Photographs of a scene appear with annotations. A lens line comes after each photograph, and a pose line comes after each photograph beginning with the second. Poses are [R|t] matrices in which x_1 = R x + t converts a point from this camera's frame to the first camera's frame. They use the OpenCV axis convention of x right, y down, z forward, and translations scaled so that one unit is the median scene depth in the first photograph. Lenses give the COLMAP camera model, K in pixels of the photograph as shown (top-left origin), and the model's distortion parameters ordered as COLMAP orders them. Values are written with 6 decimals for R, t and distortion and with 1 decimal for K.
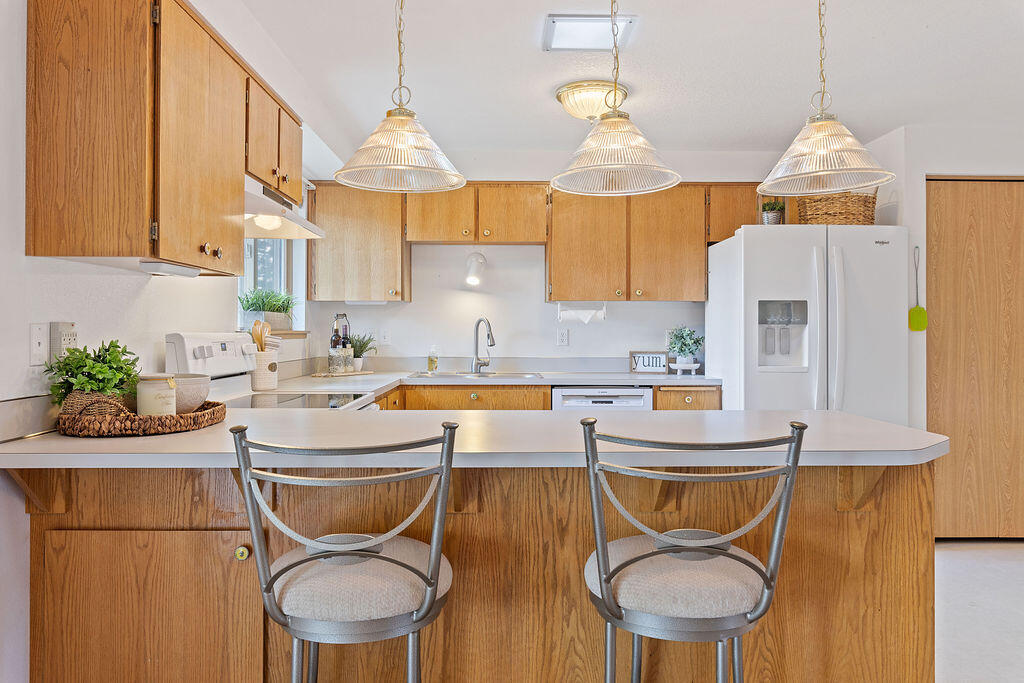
lens RADIAL K [[756.3, 0, 521.0], [0, 756.3, 317.9], [0, 0, 1]] dist [0.003883, -0.001473]
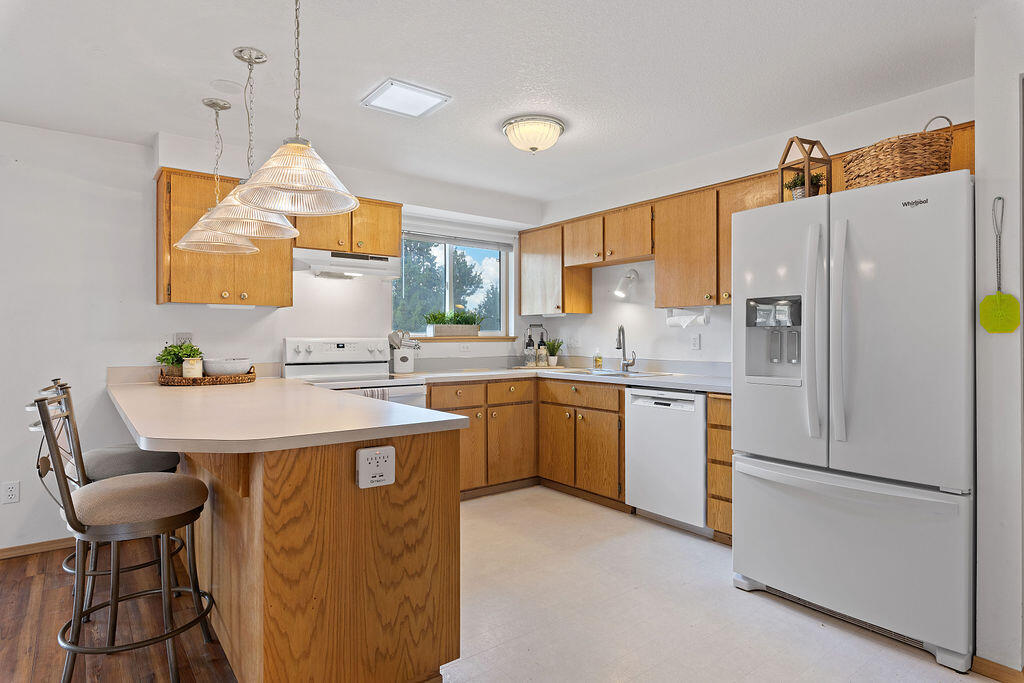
lens RADIAL K [[569.9, 0, 510.4], [0, 569.9, 338.0], [0, 0, 1]] dist [0.001156, 0.001677]
pose [[0.591741, -0.001358, -0.806127, 0.615856], [0.016306, 0.999814, 0.010285, 0.009059], [0.805963, -0.019230, 0.591653, 0.369324]]
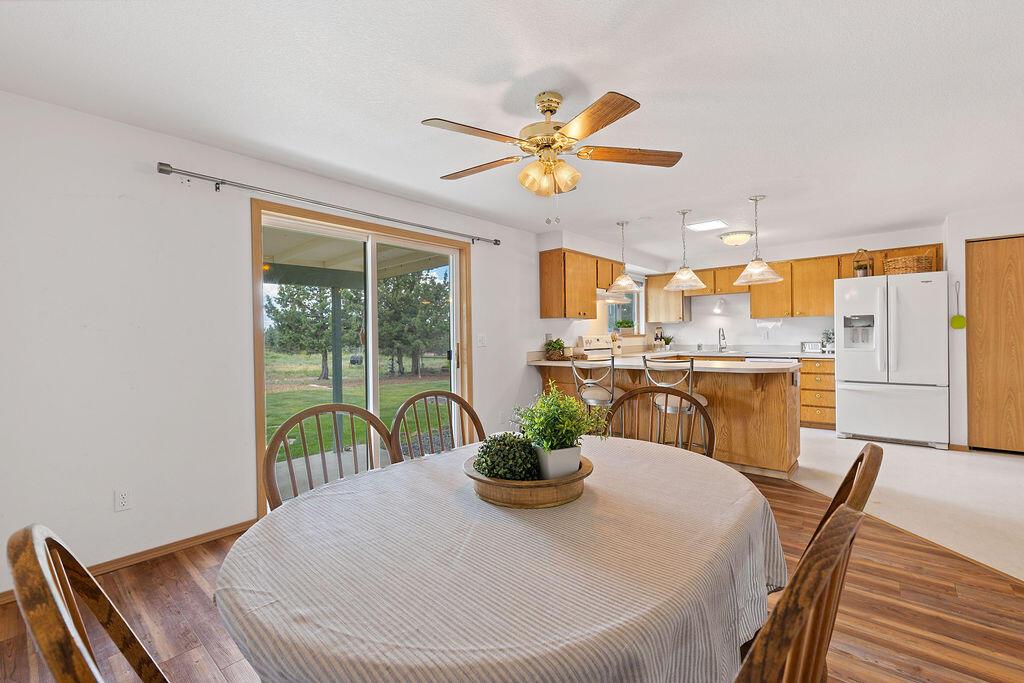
lens RADIAL K [[442.7, 0, 514.0], [0, 442.7, 342.1], [0, 0, 1]] dist [0.000739, -0.000363]
pose [[0.744338, -0.004466, -0.667789, 0.408789], [0.028500, 0.999279, 0.025085, -0.007098], [0.667195, -0.037704, 0.743928, -0.438303]]
